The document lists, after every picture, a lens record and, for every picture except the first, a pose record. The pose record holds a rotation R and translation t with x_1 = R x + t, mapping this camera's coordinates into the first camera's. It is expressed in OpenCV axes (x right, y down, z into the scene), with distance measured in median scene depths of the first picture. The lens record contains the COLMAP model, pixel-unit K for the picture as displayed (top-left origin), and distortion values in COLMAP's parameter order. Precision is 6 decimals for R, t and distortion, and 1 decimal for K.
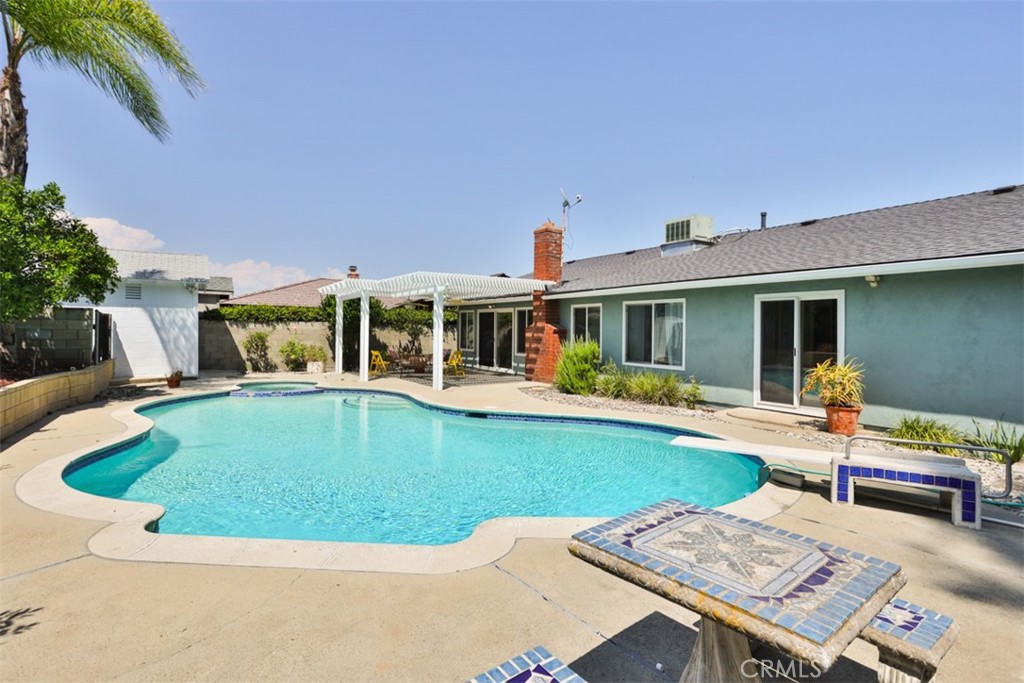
lens RADIAL K [[499.5, 0, 512.0], [0, 499.5, 341.5], [0, 0, 1]] dist [-0.001502, 0.000380]
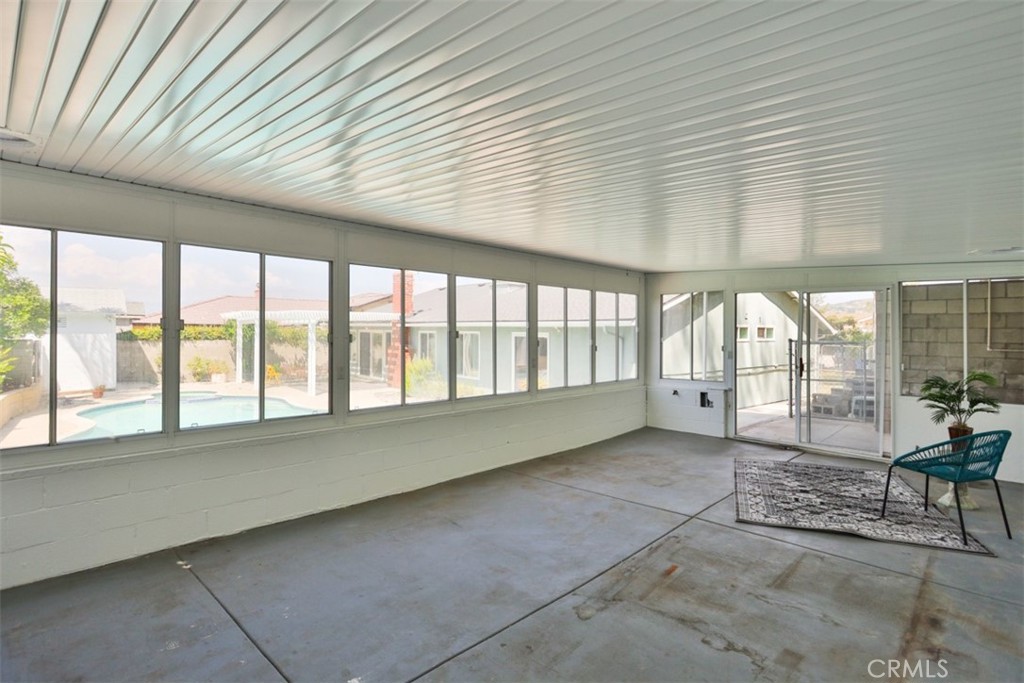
lens RADIAL K [[499.5, 0, 512.0], [0, 499.5, 341.5], [0, 0, 1]] dist [-0.001502, 0.000380]
pose [[0.990842, -0.005107, 0.134932, 0.153844], [0.005011, 0.999987, 0.001054, -0.036035], [-0.134936, -0.000368, 0.990854, -0.309548]]
